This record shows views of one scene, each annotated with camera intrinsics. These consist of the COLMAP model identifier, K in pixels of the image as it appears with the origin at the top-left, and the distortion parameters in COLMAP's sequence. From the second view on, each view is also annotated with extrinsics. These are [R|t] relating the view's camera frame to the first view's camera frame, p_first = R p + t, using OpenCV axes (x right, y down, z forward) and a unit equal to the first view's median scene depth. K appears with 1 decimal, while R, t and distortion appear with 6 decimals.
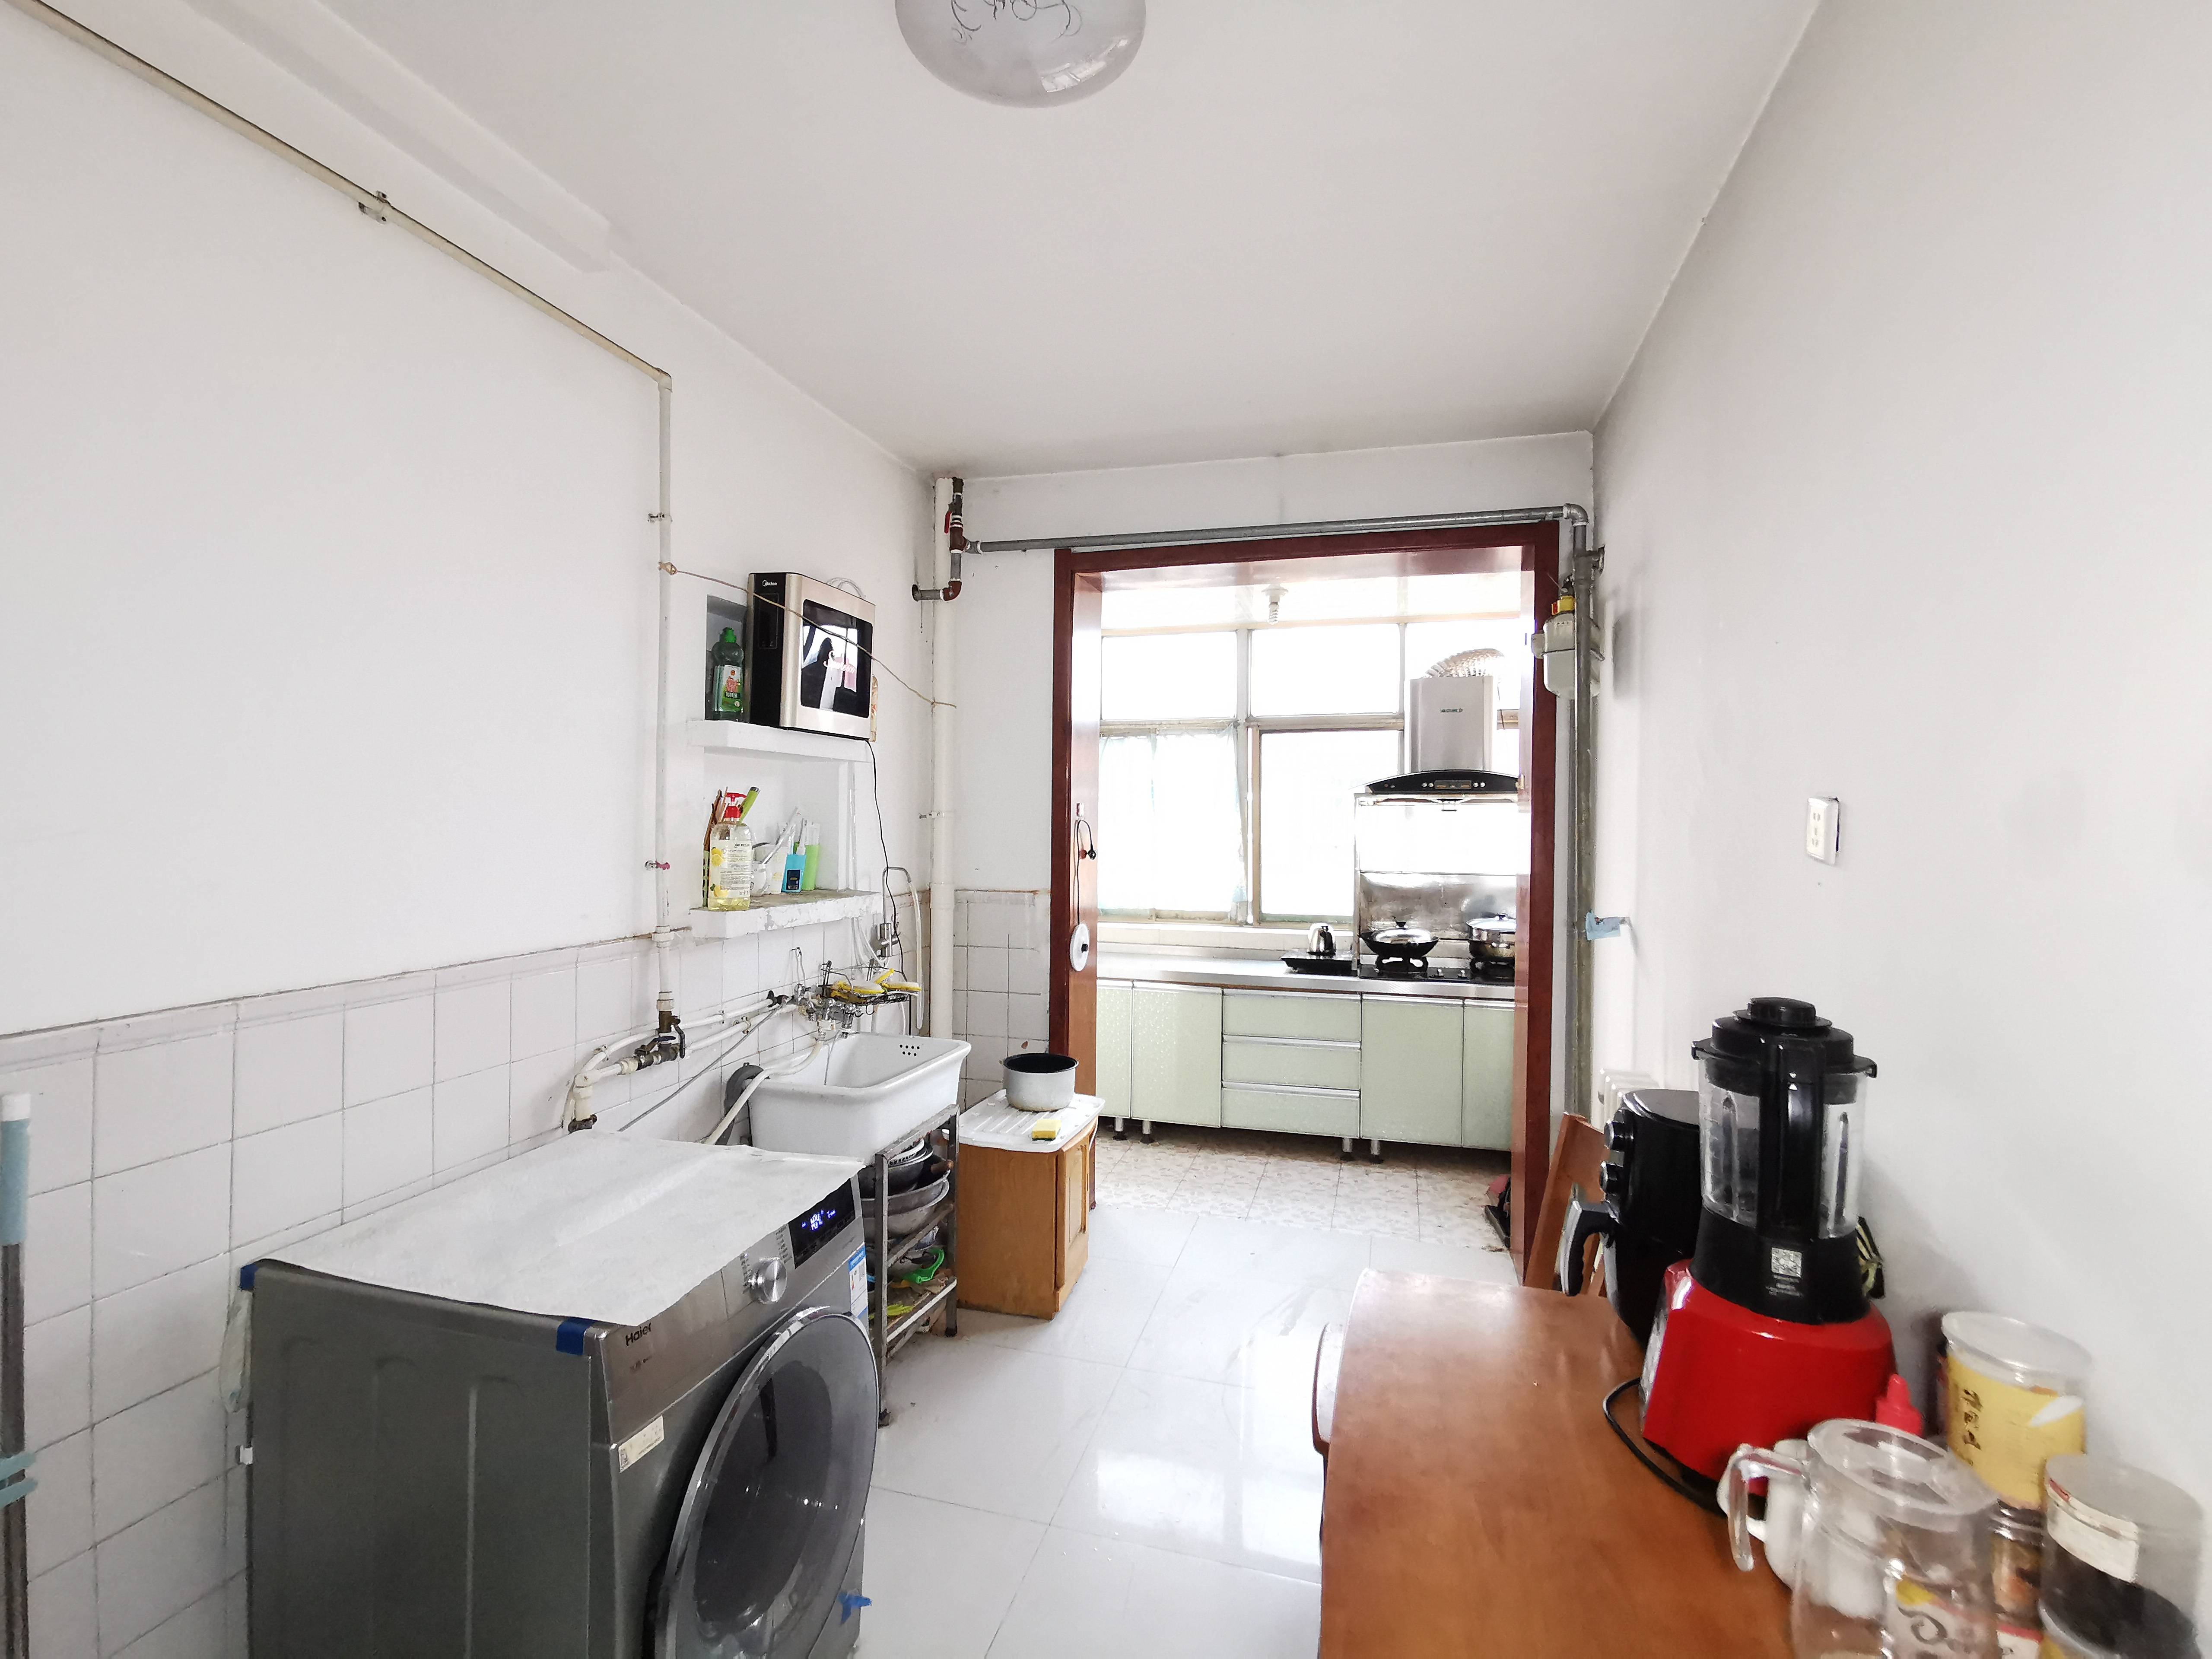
lens RADIAL K [[1011.0, 0, 1110.9], [0, 1011.0, 826.5], [0, 0, 1]] dist [-0.000476, 0.000161]
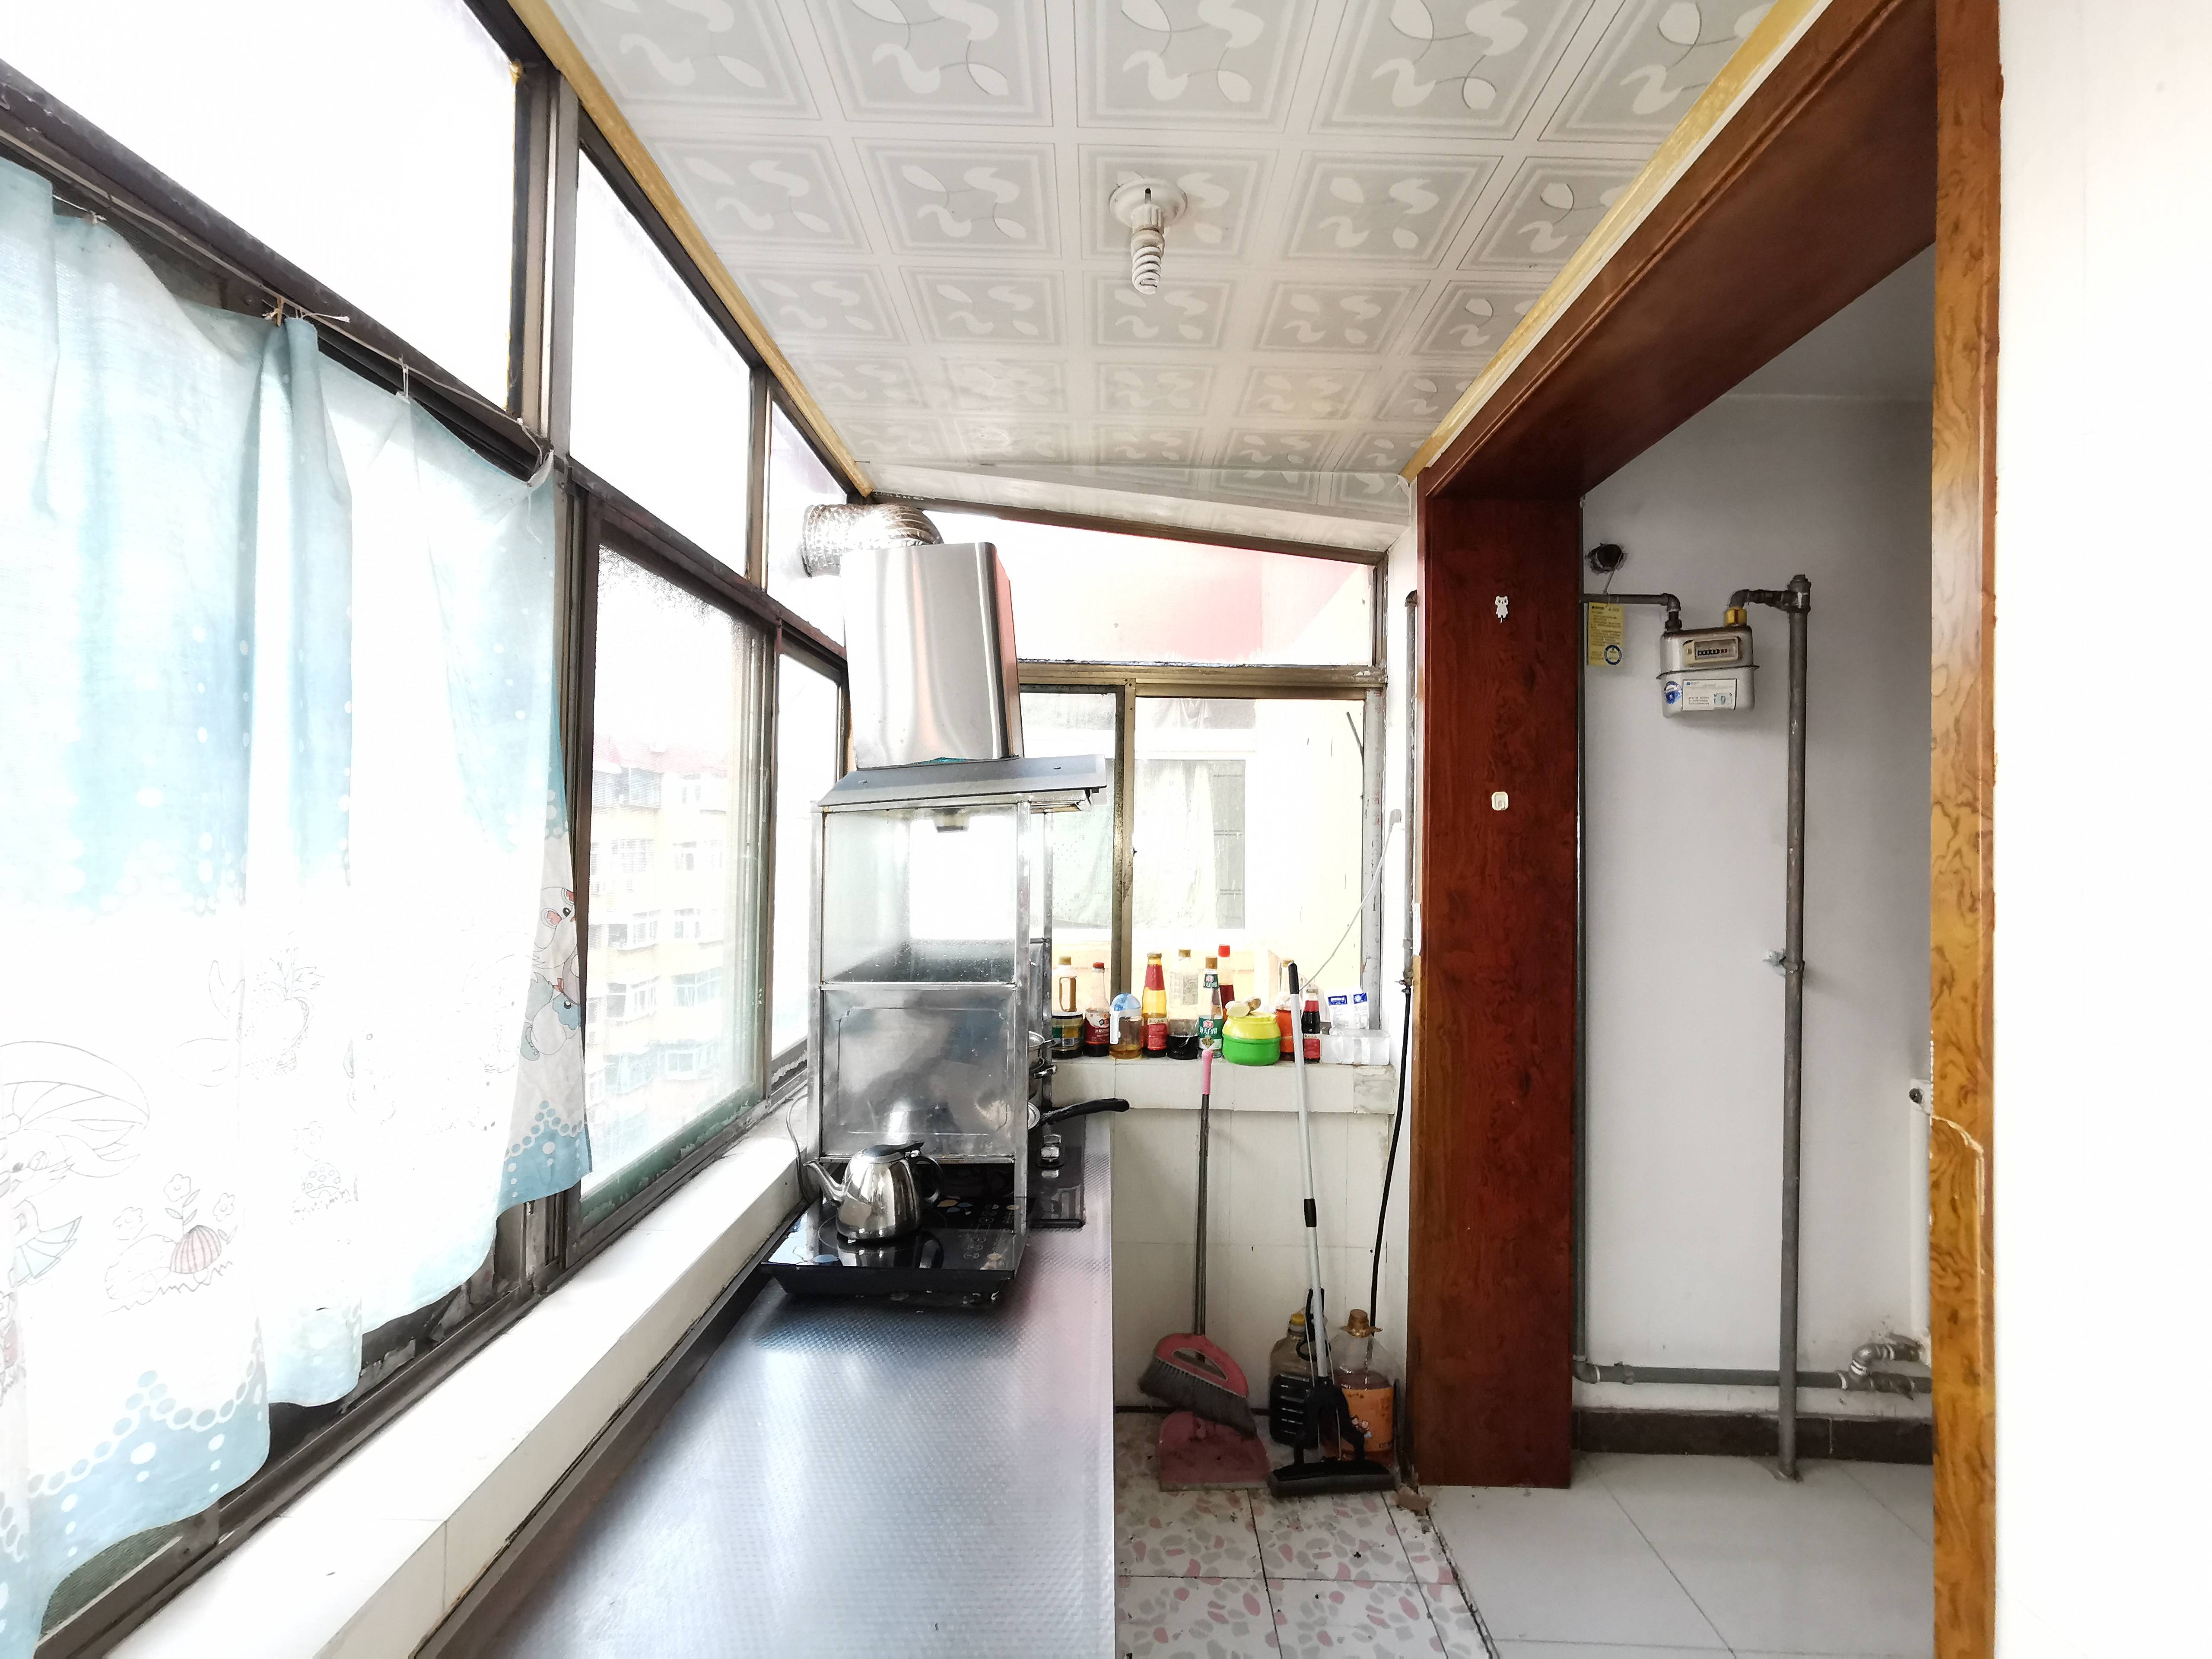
lens RADIAL K [[1011.0, 0, 1110.9], [0, 1011.0, 826.5], [0, 0, 1]] dist [-0.000476, 0.000161]
pose [[-0.281319, -0.003632, 0.959608, -0.186451], [-0.024294, 0.999699, -0.003338, -0.020996], [-0.959307, -0.024252, -0.281322, 1.250247]]
